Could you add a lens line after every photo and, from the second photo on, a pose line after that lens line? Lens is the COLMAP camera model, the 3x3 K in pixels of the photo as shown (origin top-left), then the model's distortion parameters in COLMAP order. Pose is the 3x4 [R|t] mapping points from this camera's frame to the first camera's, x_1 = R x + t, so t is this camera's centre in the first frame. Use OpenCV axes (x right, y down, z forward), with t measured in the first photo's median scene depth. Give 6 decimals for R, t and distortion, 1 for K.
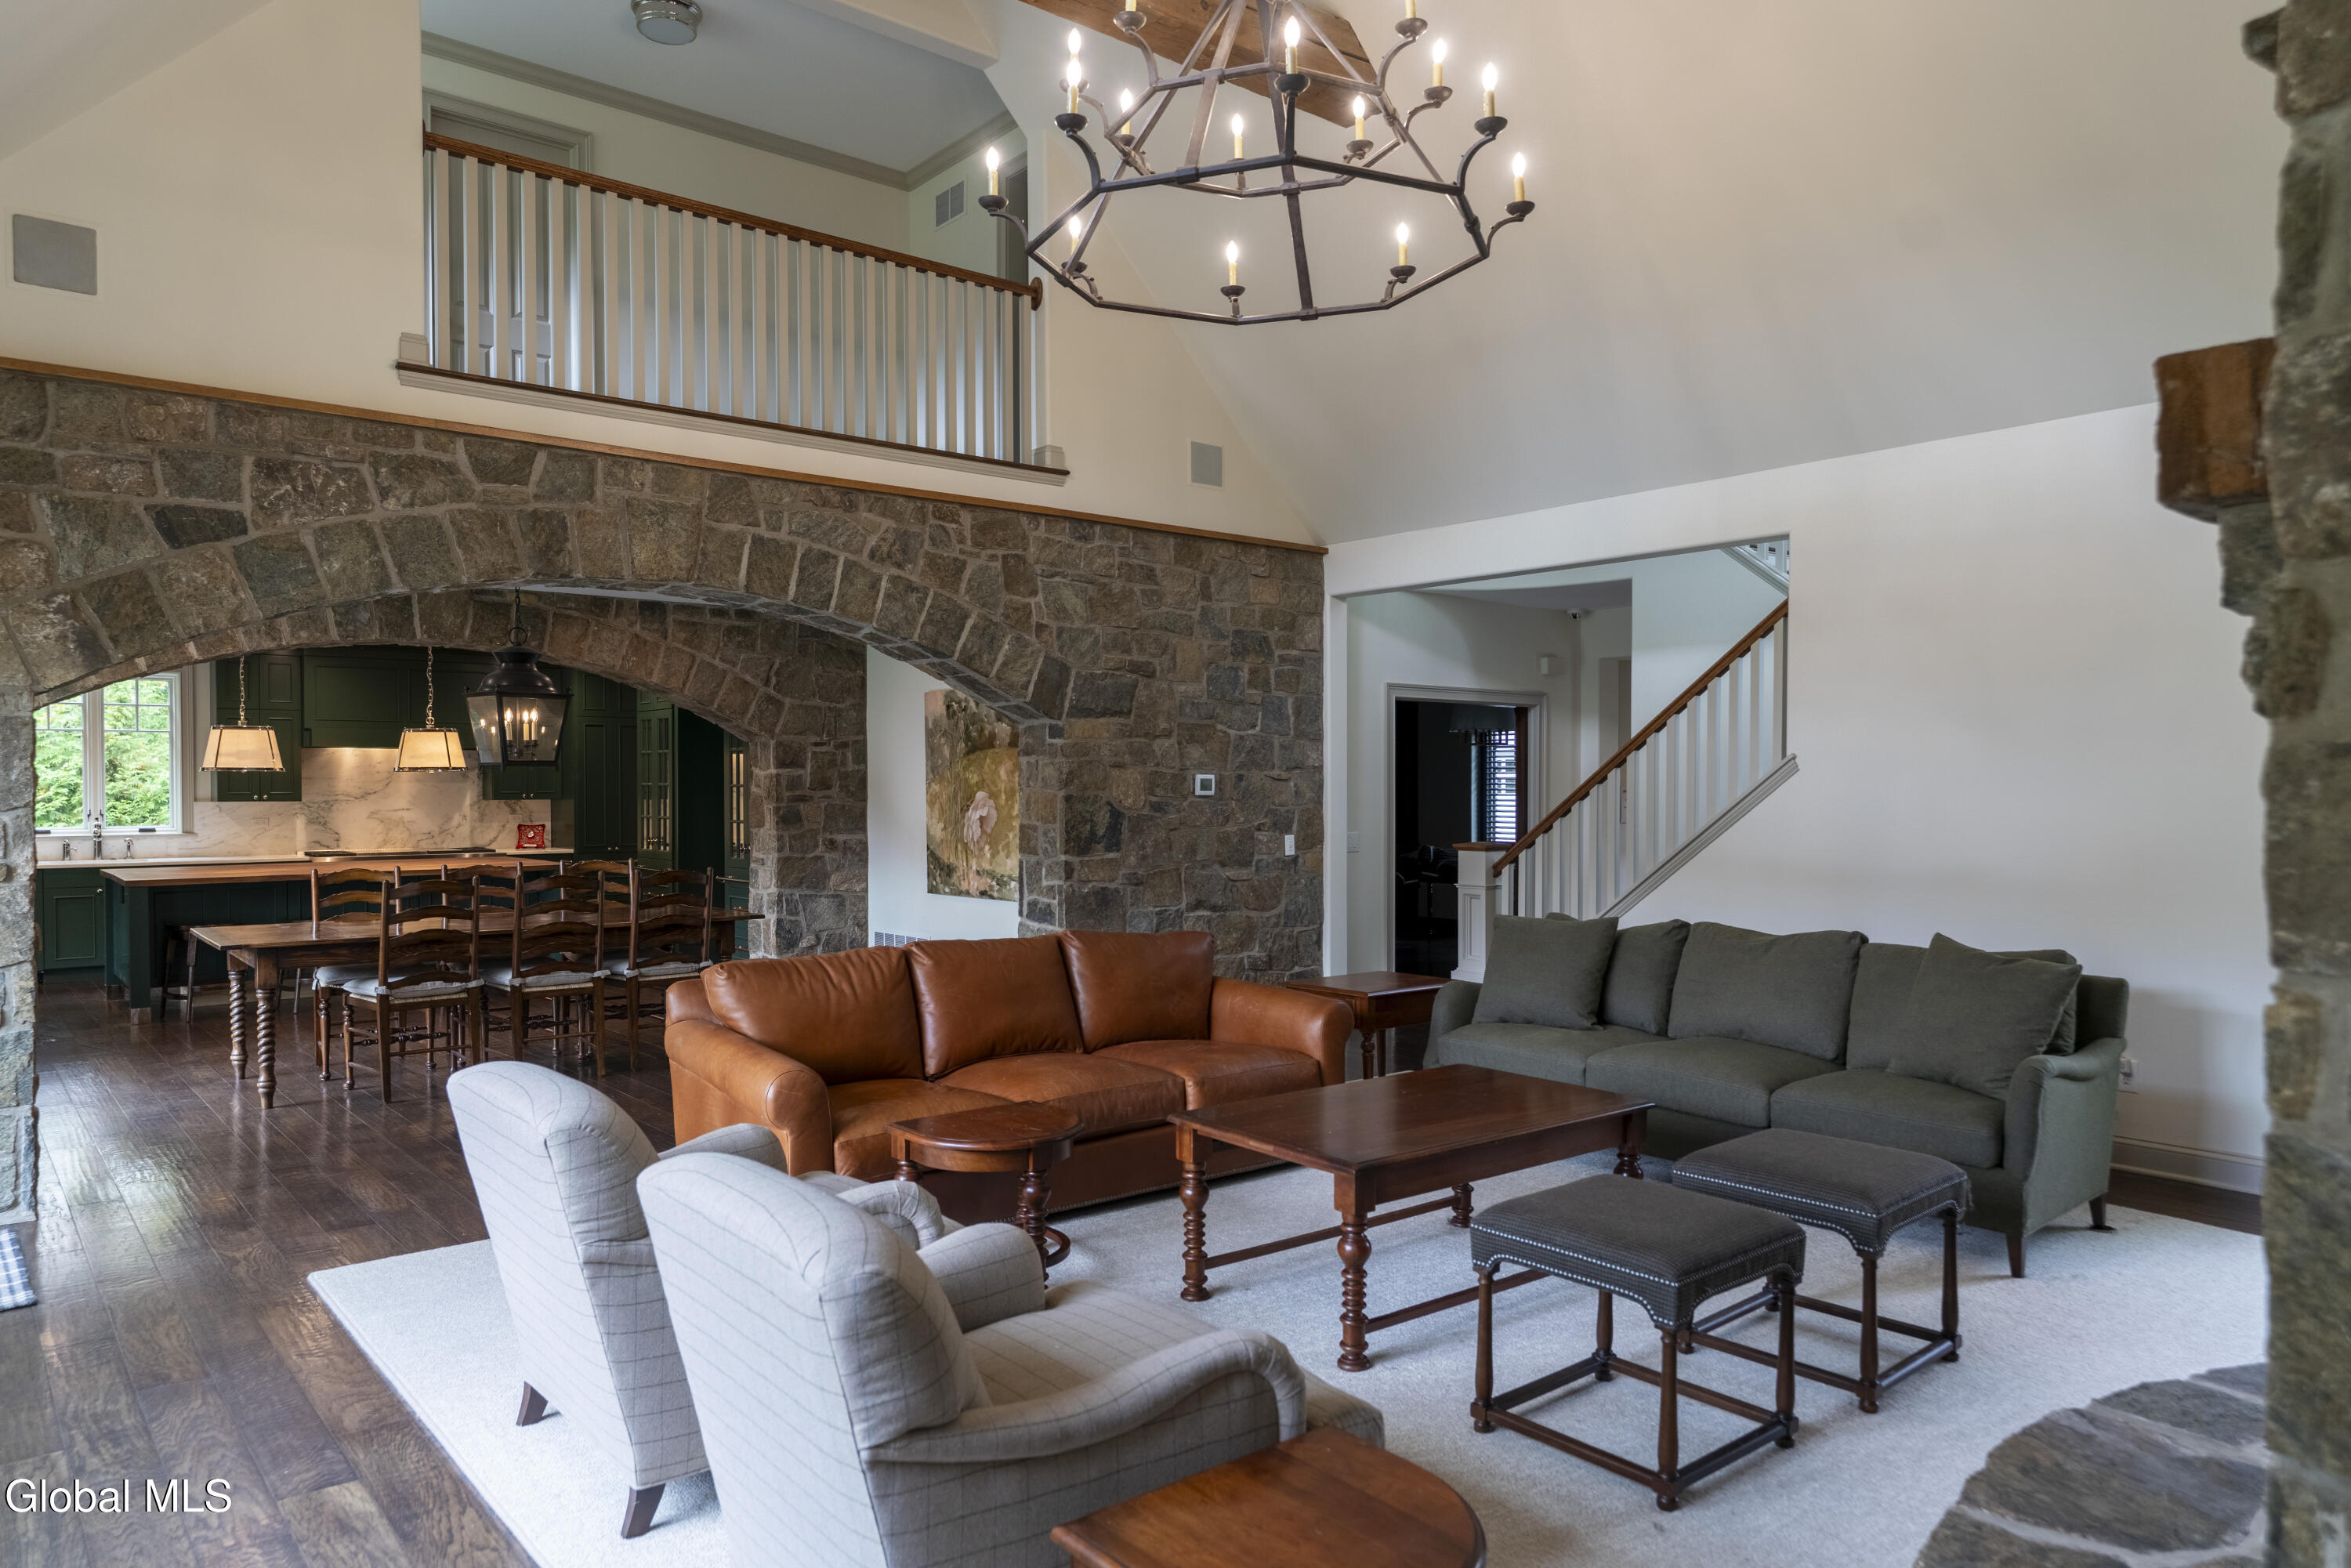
lens RADIAL K [[1500.0, 0, 1164.9], [0, 1500.0, 806.9], [0, 0, 1]] dist [-0.003586, 0.006430]
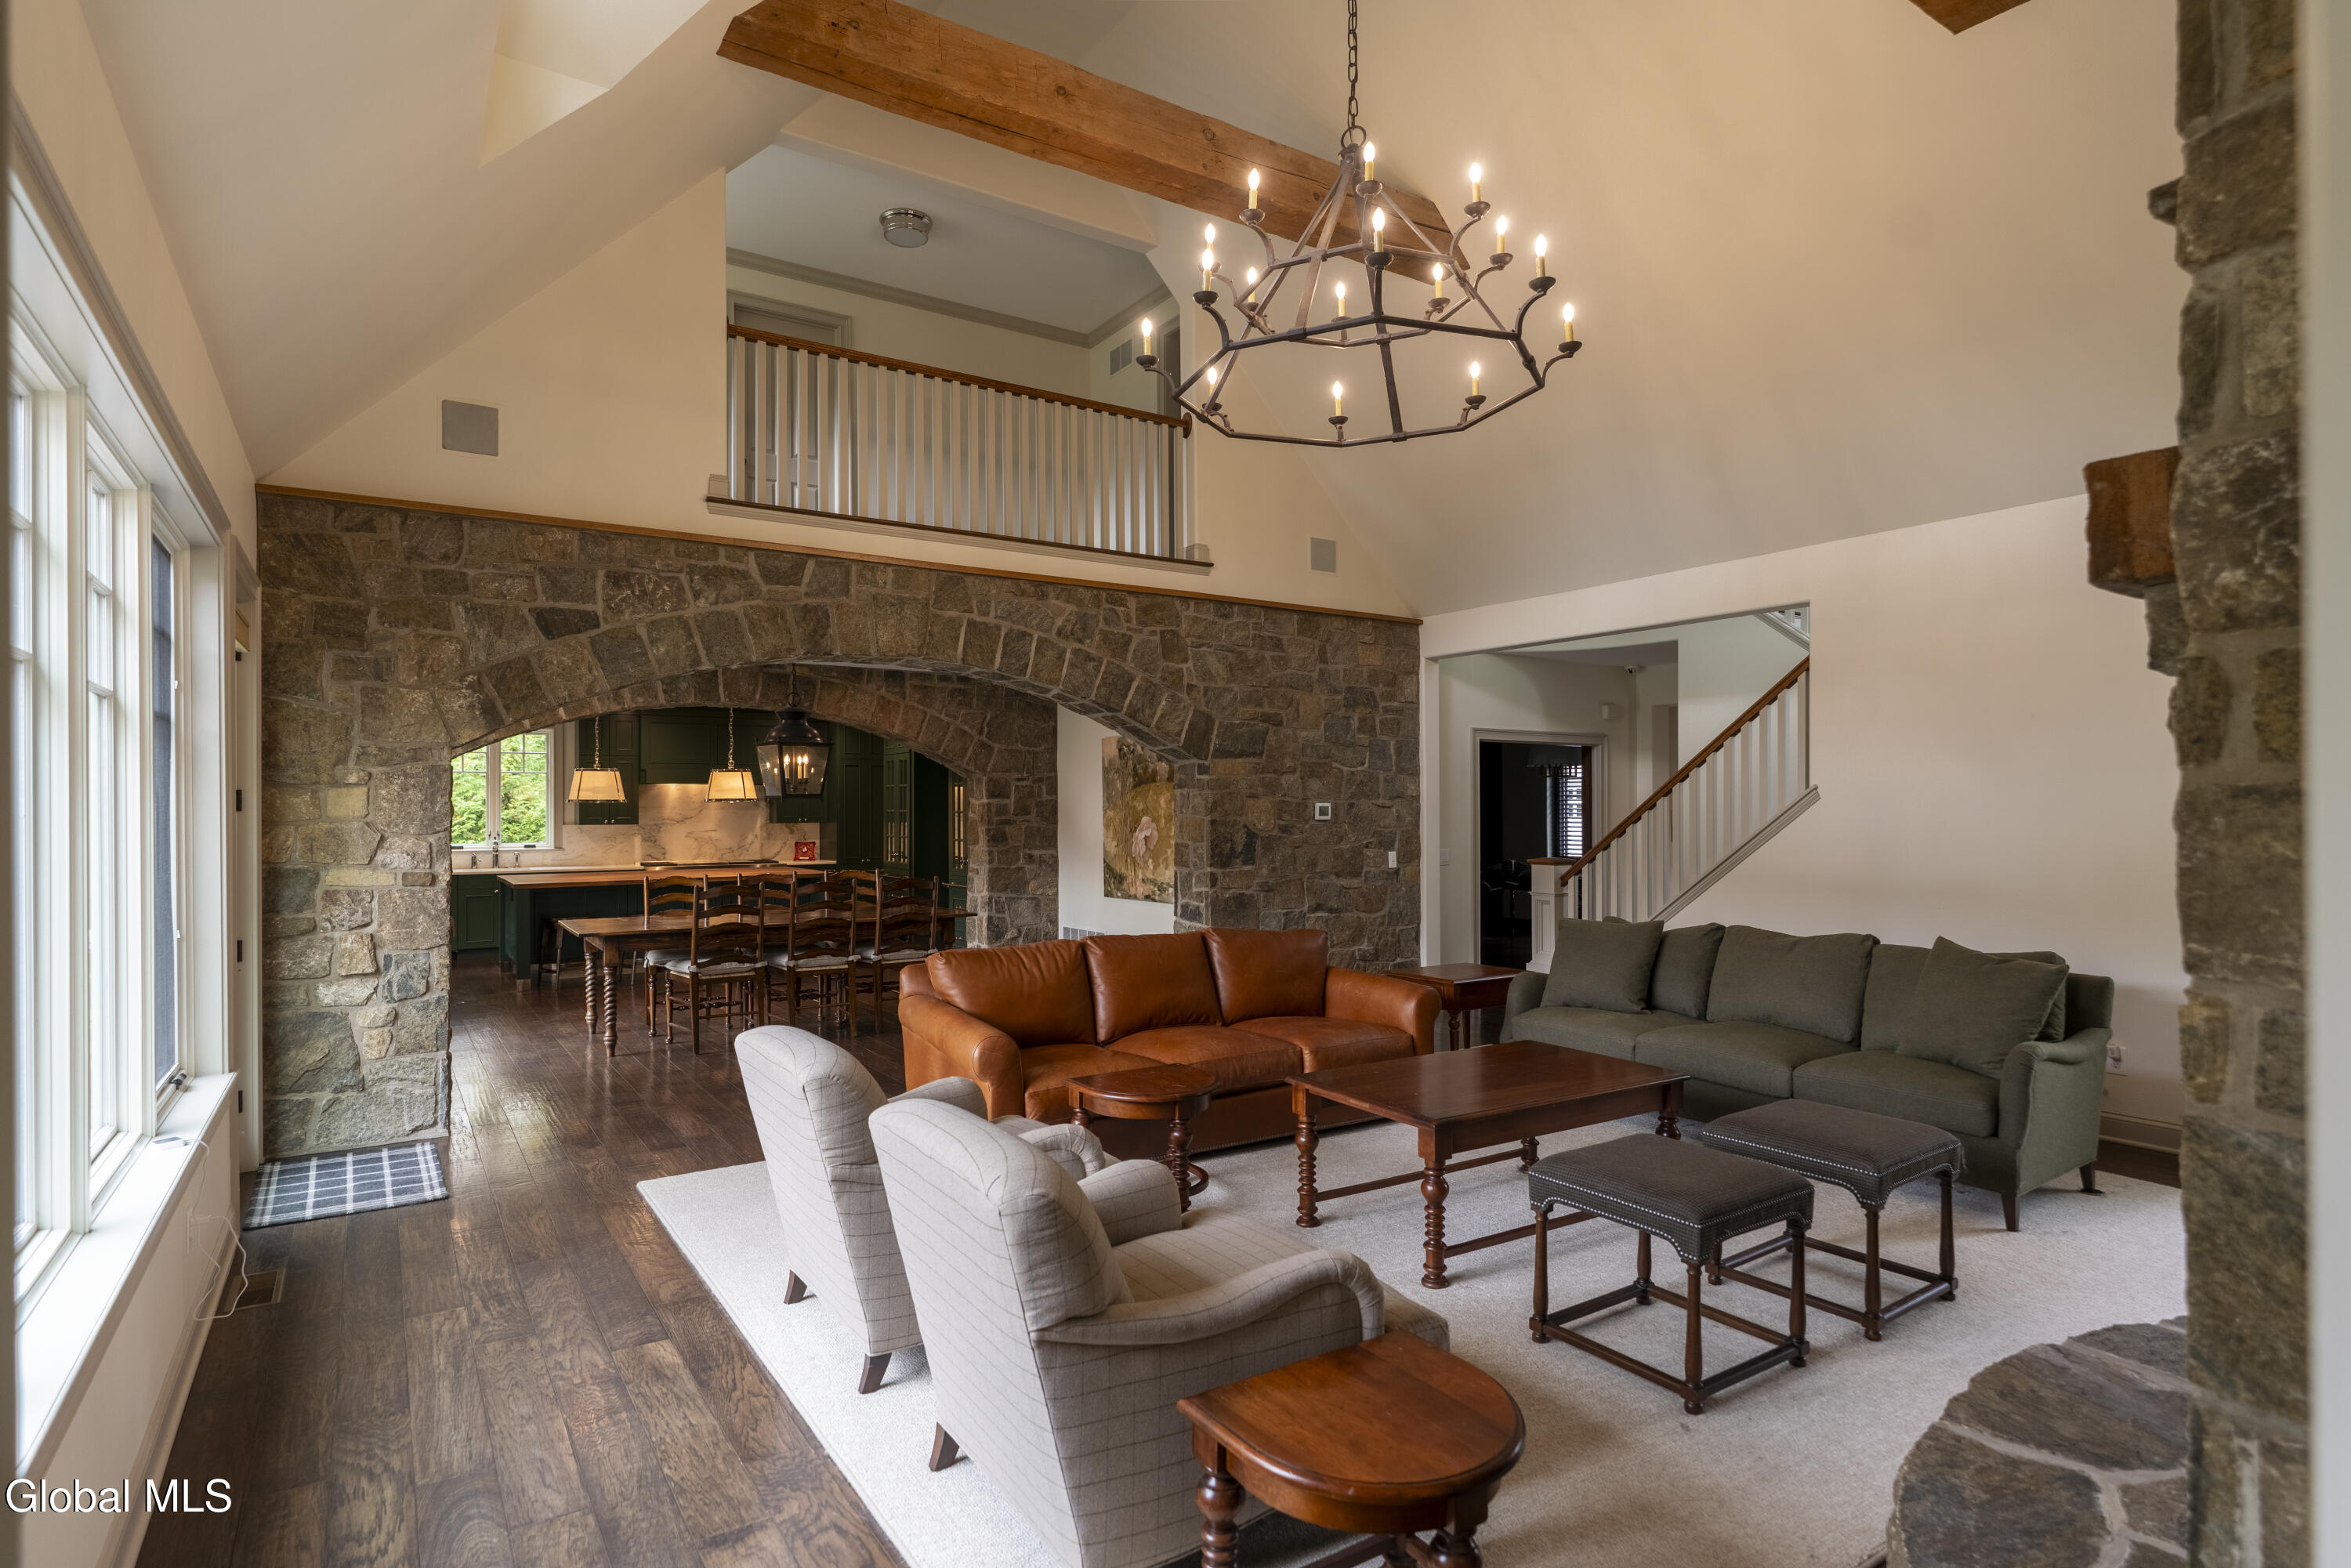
lens RADIAL K [[1203.3, 0, 1166.6], [0, 1203.3, 801.5], [0, 0, 1]] dist [-0.011114, 0.009114]
pose [[0.993970, -0.003311, -0.109604, 0.008193], [0.001024, 0.999781, -0.020915, -0.002333], [0.109649, 0.020677, 0.993755, -0.008383]]
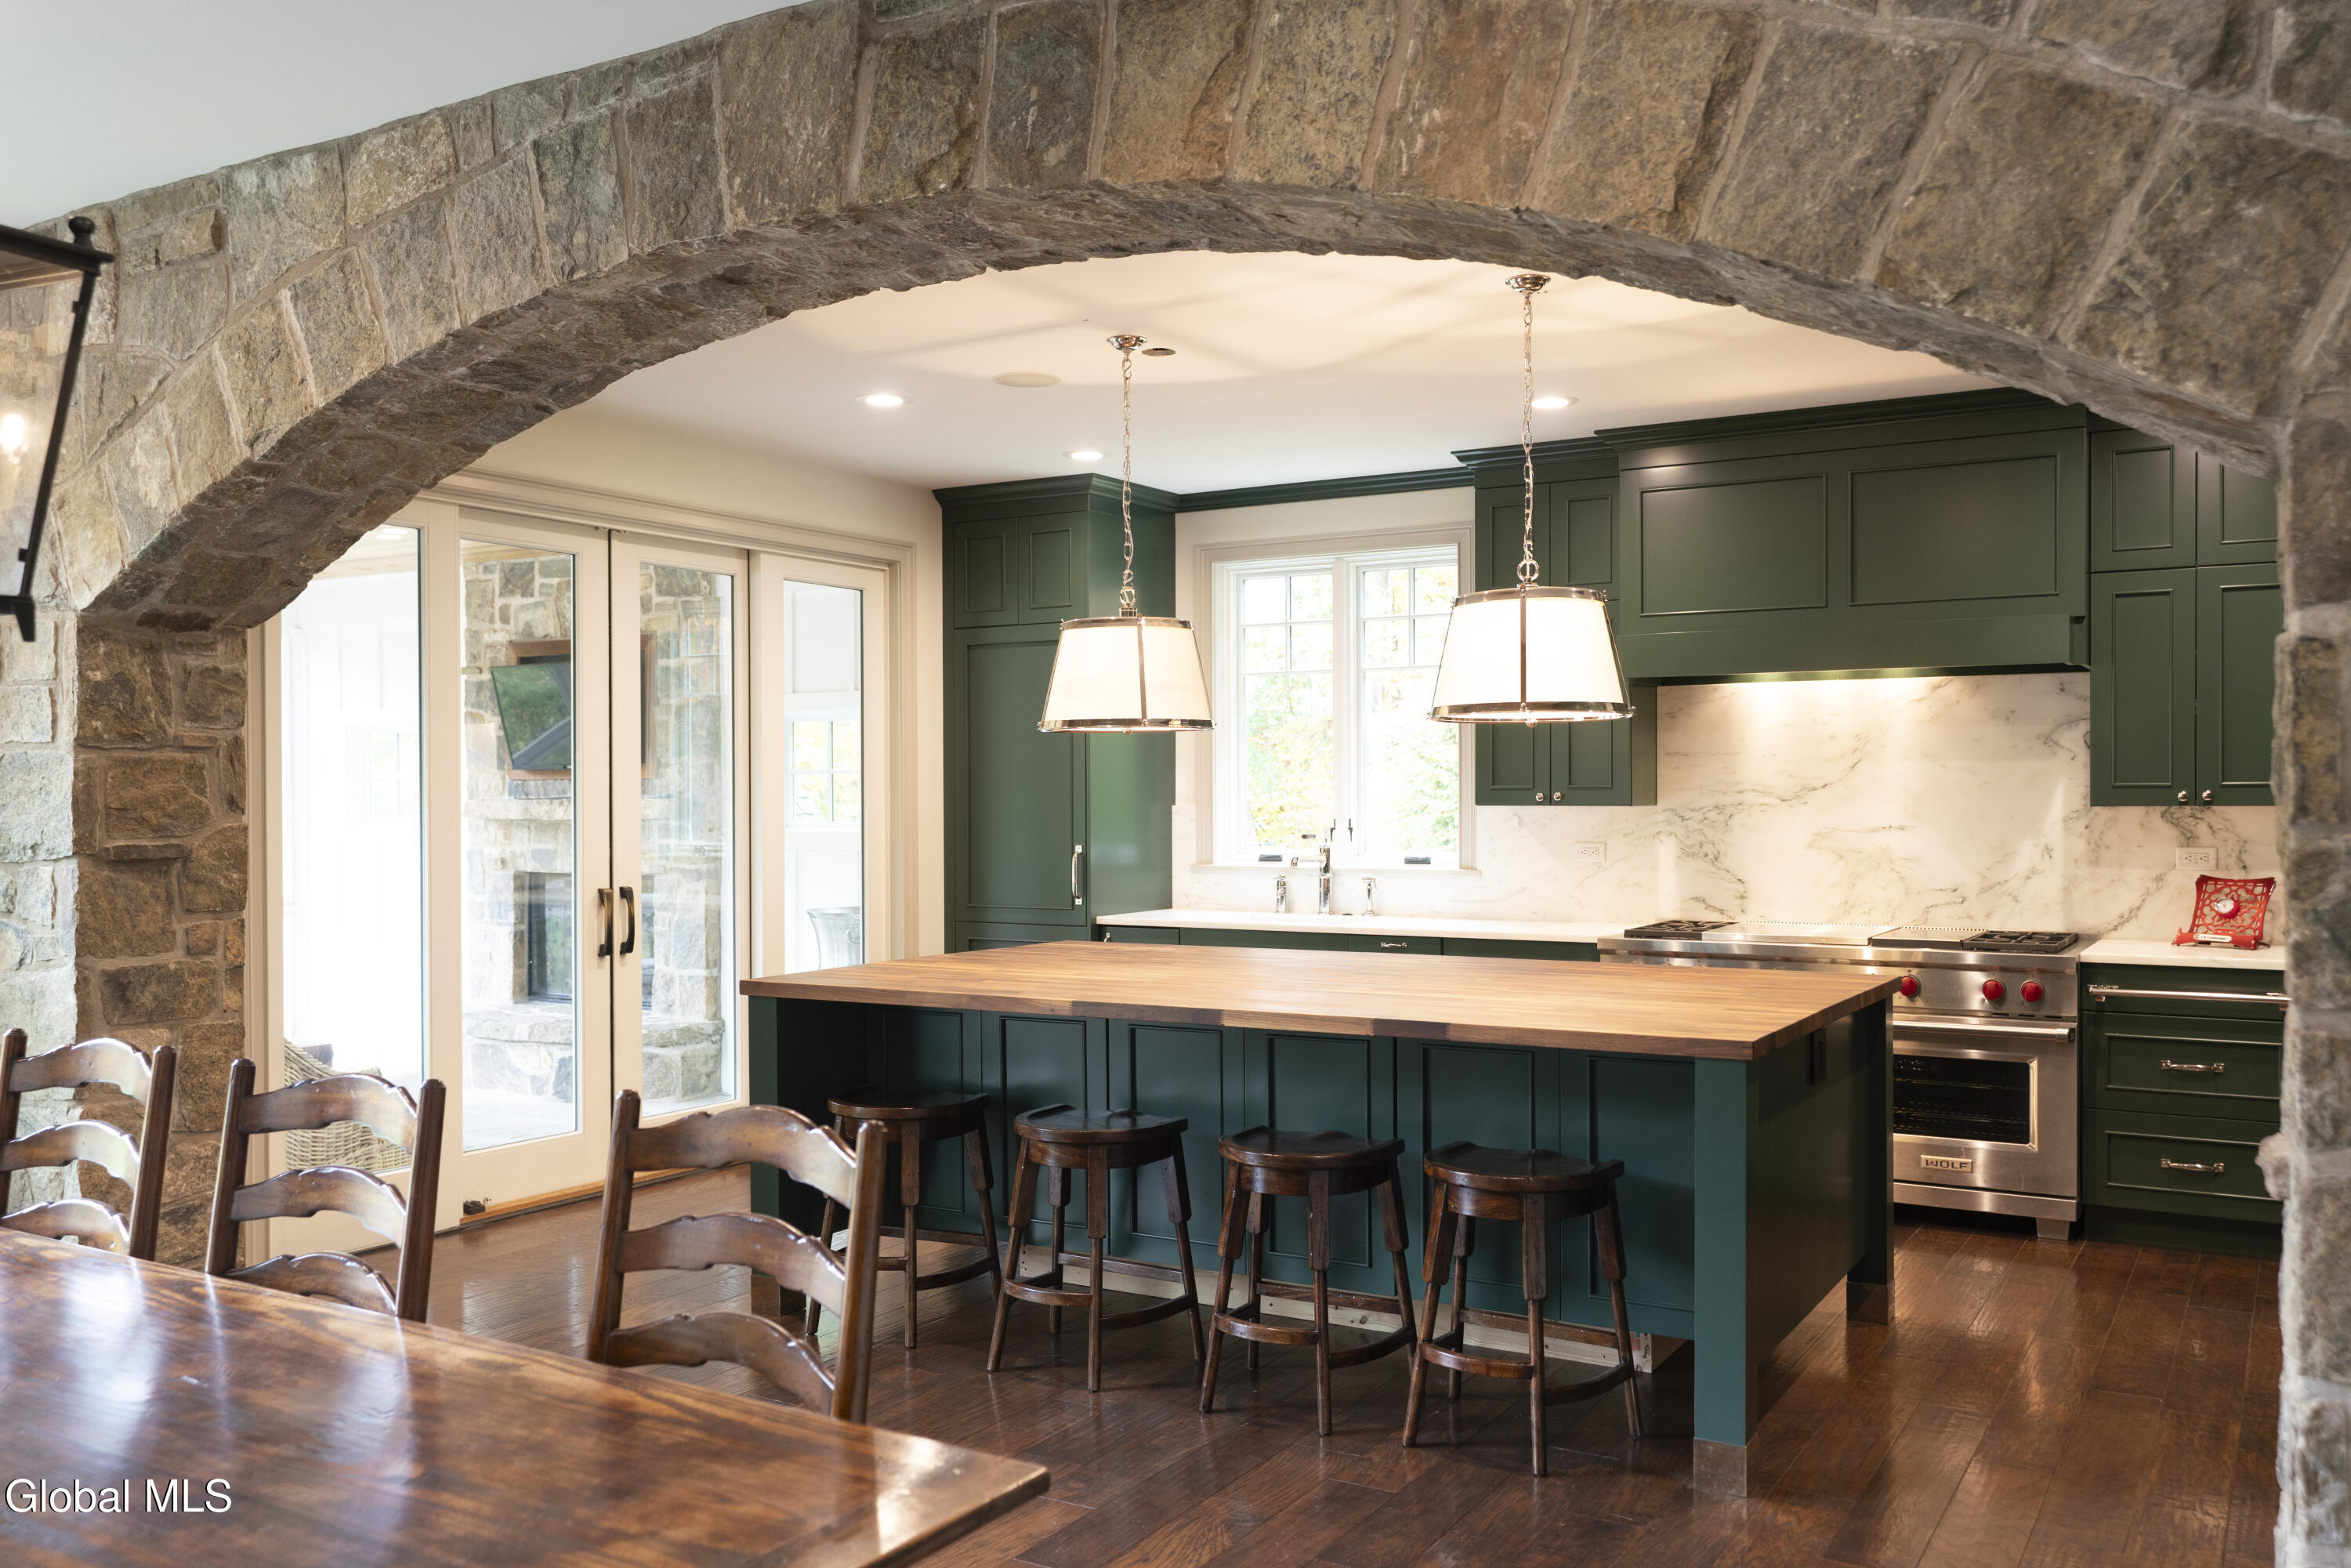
lens RADIAL K [[1907.5, 0, 1166.5], [0, 1907.5, 805.8], [0, 0, 1]] dist [0.006702, 0.005898]
pose [[0.325013, 0.005460, -0.945694, -0.157490], [-0.011900, 0.999928, 0.001684, -0.005185], [0.945635, 0.010706, 0.325055, 1.177871]]
